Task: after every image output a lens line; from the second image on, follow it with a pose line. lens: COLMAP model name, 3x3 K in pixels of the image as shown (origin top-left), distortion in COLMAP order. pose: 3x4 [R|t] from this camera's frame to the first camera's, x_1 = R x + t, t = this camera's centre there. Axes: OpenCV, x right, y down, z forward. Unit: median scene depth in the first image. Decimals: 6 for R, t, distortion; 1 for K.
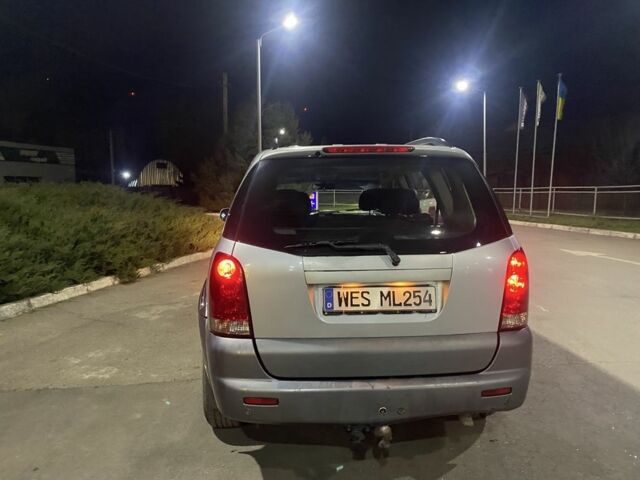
lens RADIAL K [[482.0, 0, 320.0], [0, 482.0, 240.0], [0, 0, 1]] dist [0.053989, -0.058229]
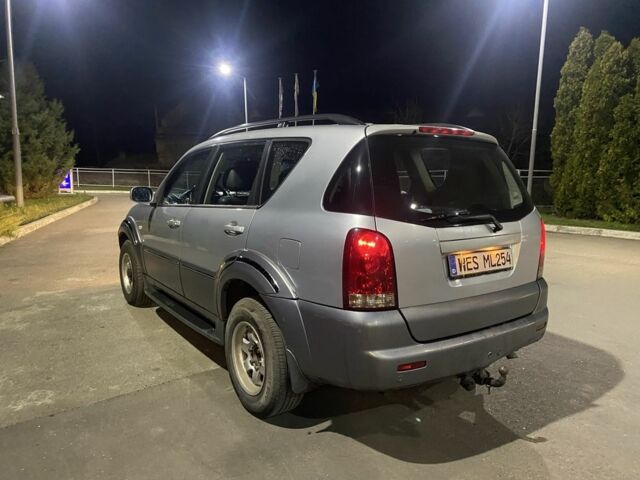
lens RADIAL K [[480.6, 0, 320.0], [0, 480.6, 240.0], [0, 0, 1]] dist [0.022361, -0.008457]
pose [[0.855044, -0.053345, 0.515804, -0.804317], [0.034048, 0.998324, 0.046806, 0.001413], [-0.517436, -0.022459, 0.855427, 0.208768]]
